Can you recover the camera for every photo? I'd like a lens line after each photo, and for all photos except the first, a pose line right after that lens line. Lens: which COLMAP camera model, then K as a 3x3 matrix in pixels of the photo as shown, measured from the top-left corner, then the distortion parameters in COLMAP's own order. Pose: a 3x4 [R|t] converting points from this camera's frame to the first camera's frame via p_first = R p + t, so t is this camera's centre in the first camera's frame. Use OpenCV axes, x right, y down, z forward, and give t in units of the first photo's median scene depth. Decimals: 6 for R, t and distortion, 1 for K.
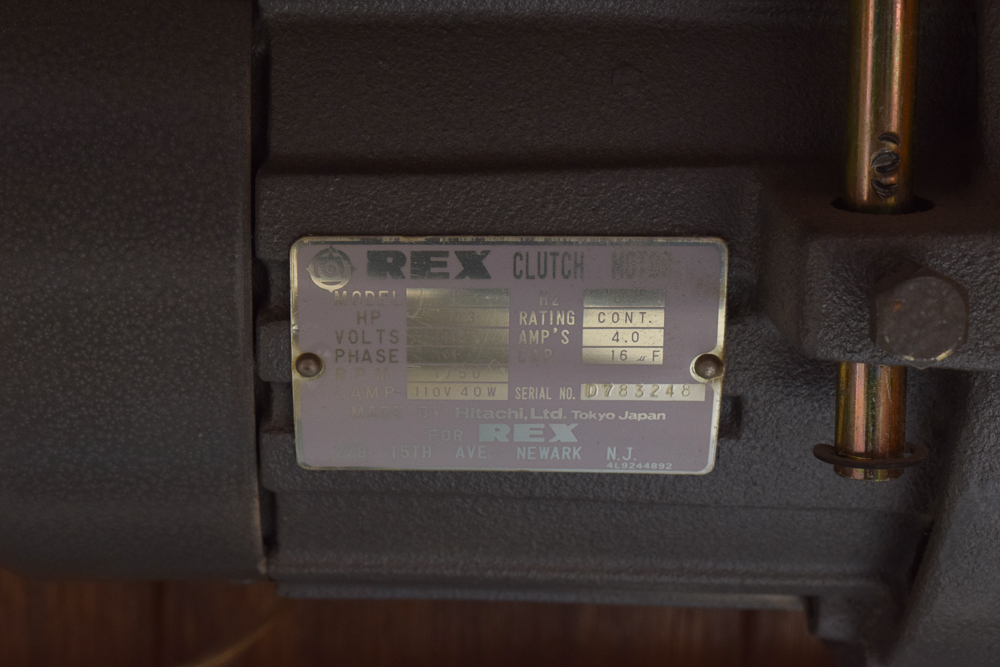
lens RADIAL K [[2310.0, 0, 498.9], [0, 2310.0, 333.4], [0, 0, 1]] dist [-0.111224, 0.000000]
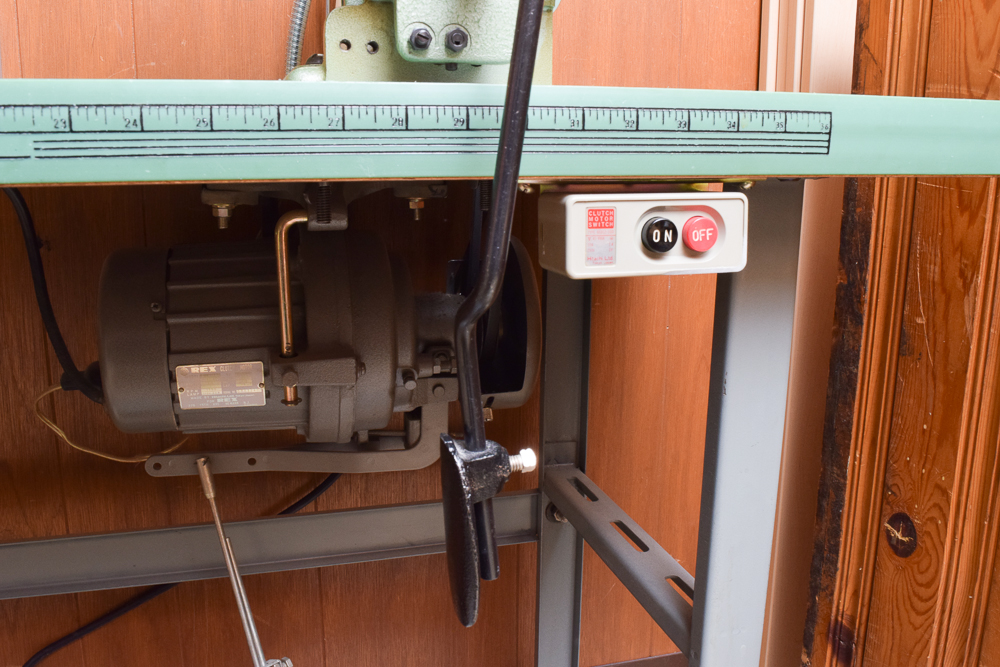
lens RADIAL K [[868.6, 0, 509.0], [0, 868.6, 321.2], [0, 0, 1]] dist [-0.098332, 0.041108]
pose [[0.974536, -0.049272, 0.218749, 0.216660], [0.045525, 0.998718, 0.022139, -0.146650], [-0.219559, -0.011617, 0.975530, -1.002784]]
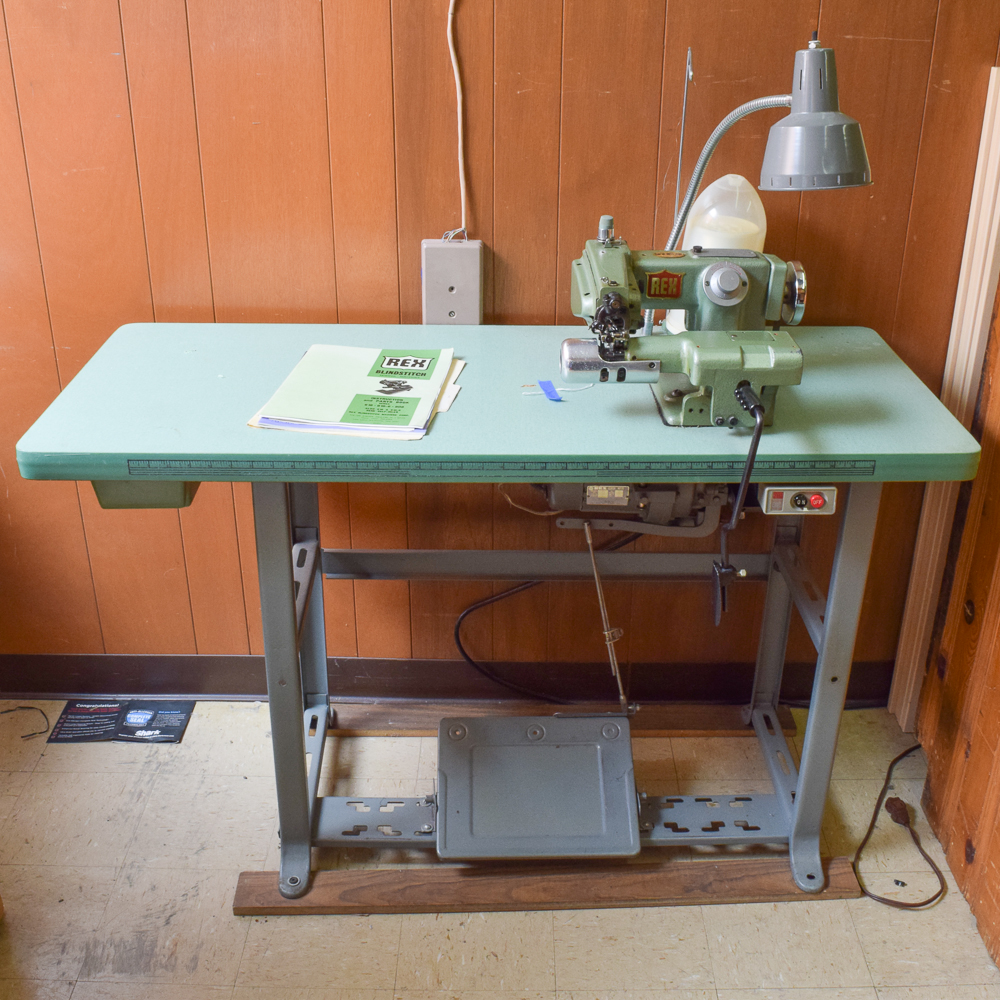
lens RADIAL K [[1187.4, 0, 504.8], [0, 1187.4, 498.5], [0, 0, 1]] dist [-0.095432, 0.000000]
pose [[0.998922, 0.016050, -0.043558, -0.223134], [-0.003989, 0.964536, 0.263920, -1.379177], [0.046249, -0.263462, 0.963560, -4.143320]]
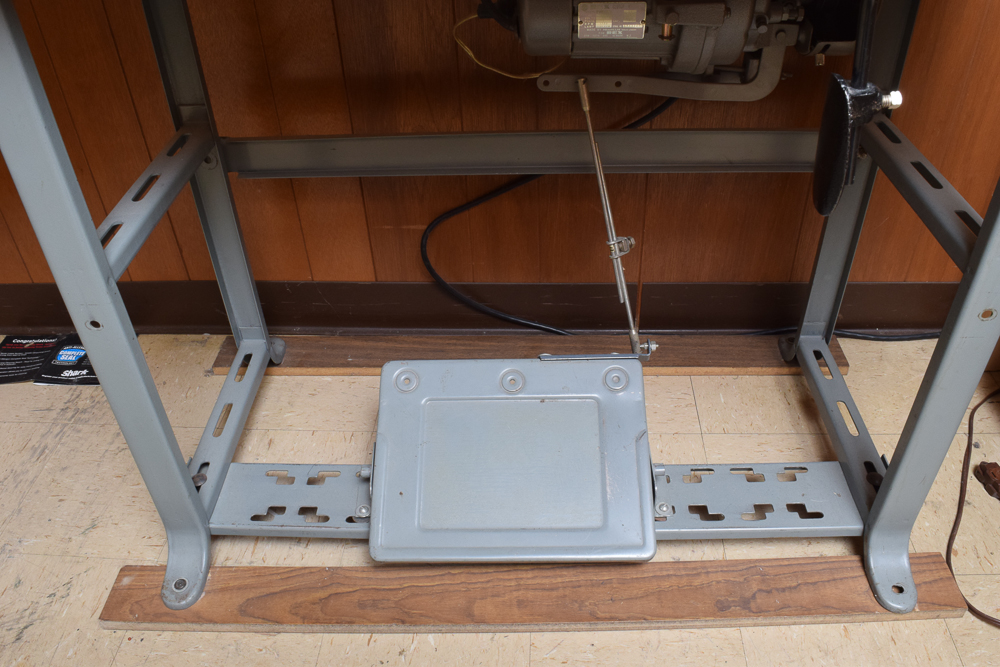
lens RADIAL K [[790.9, 0, 499.6], [0, 790.9, 329.8], [0, 0, 1]] dist [-0.094061, 0.012922]
pose [[0.994225, 0.019074, -0.105611, -0.061755], [0.030369, 0.893852, 0.447331, -0.200180], [0.102933, -0.447955, 0.888111, -1.350874]]
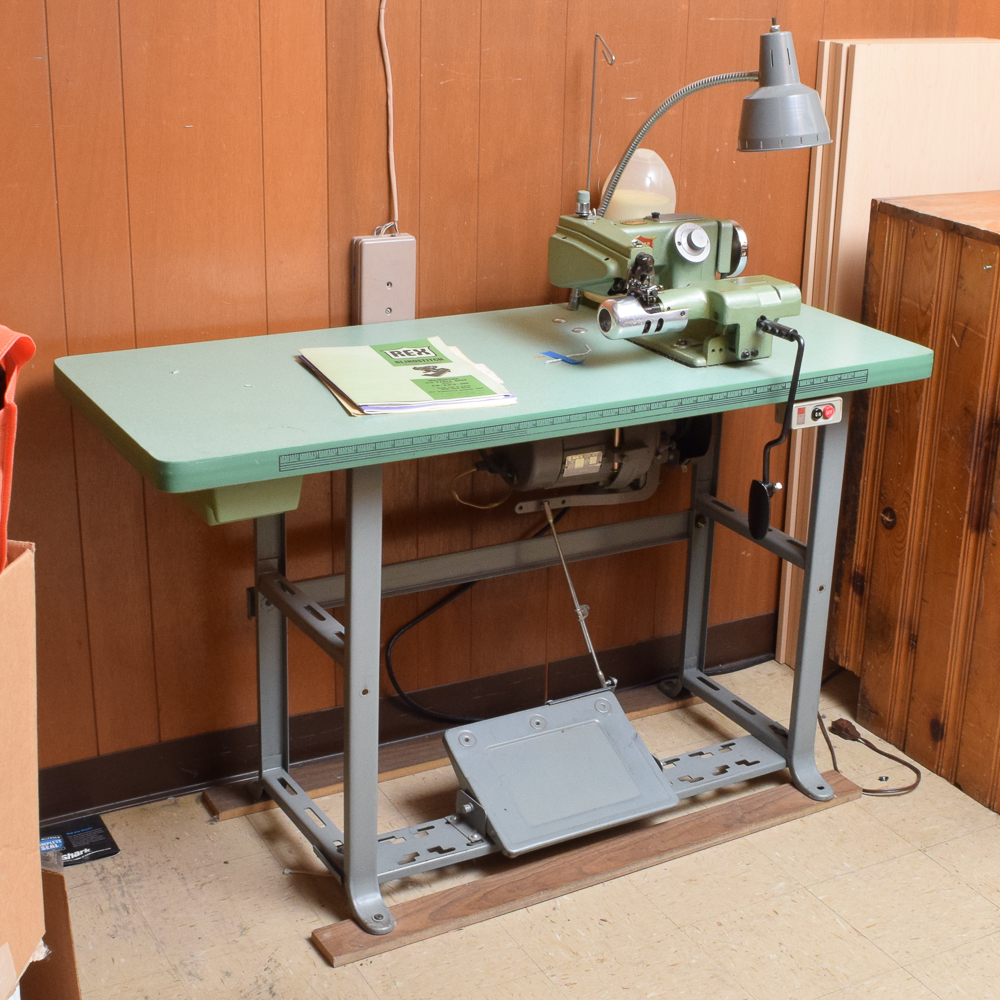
lens RADIAL K [[1703.4, 0, 551.8], [0, 1703.4, 536.2], [0, 0, 1]] dist [-0.093398, 0.000000]
pose [[0.892380, -0.151961, 0.424929, -3.495465], [0.067895, 0.976092, 0.206480, -1.291143], [-0.446147, -0.155408, 0.881363, -5.874656]]
